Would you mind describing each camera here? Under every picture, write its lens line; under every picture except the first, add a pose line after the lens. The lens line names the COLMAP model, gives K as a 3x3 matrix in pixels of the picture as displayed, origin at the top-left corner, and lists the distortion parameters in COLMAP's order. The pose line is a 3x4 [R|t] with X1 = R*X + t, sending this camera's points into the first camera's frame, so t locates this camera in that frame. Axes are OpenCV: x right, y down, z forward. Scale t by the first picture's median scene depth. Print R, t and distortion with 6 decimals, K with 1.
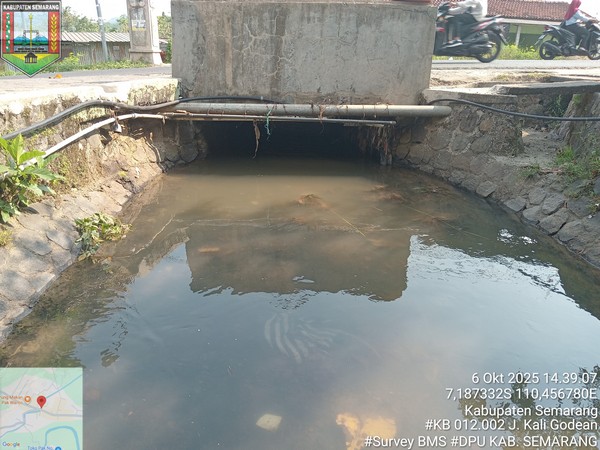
lens RADIAL K [[435.6, 0, 300.0], [0, 435.6, 225.0], [0, 0, 1]] dist [0.005239, -0.048960]
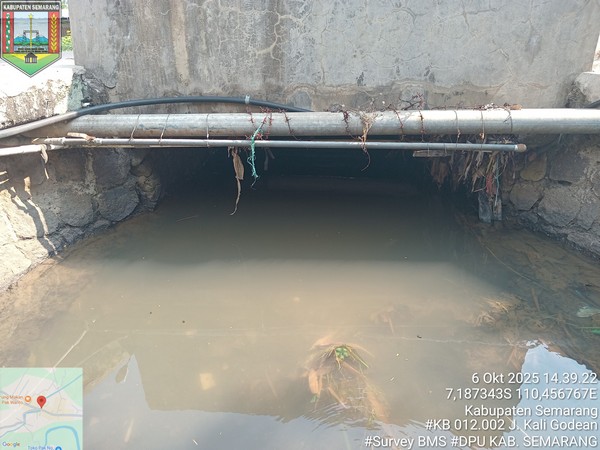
lens RADIAL K [[435.6, 0, 300.0], [0, 435.6, 225.0], [0, 0, 1]] dist [0.005239, -0.048960]
pose [[0.995731, 0.001388, -0.092288, 0.021271], [0.003654, 0.998511, 0.054433, -0.174525], [0.092226, -0.054538, 0.994243, 0.499567]]
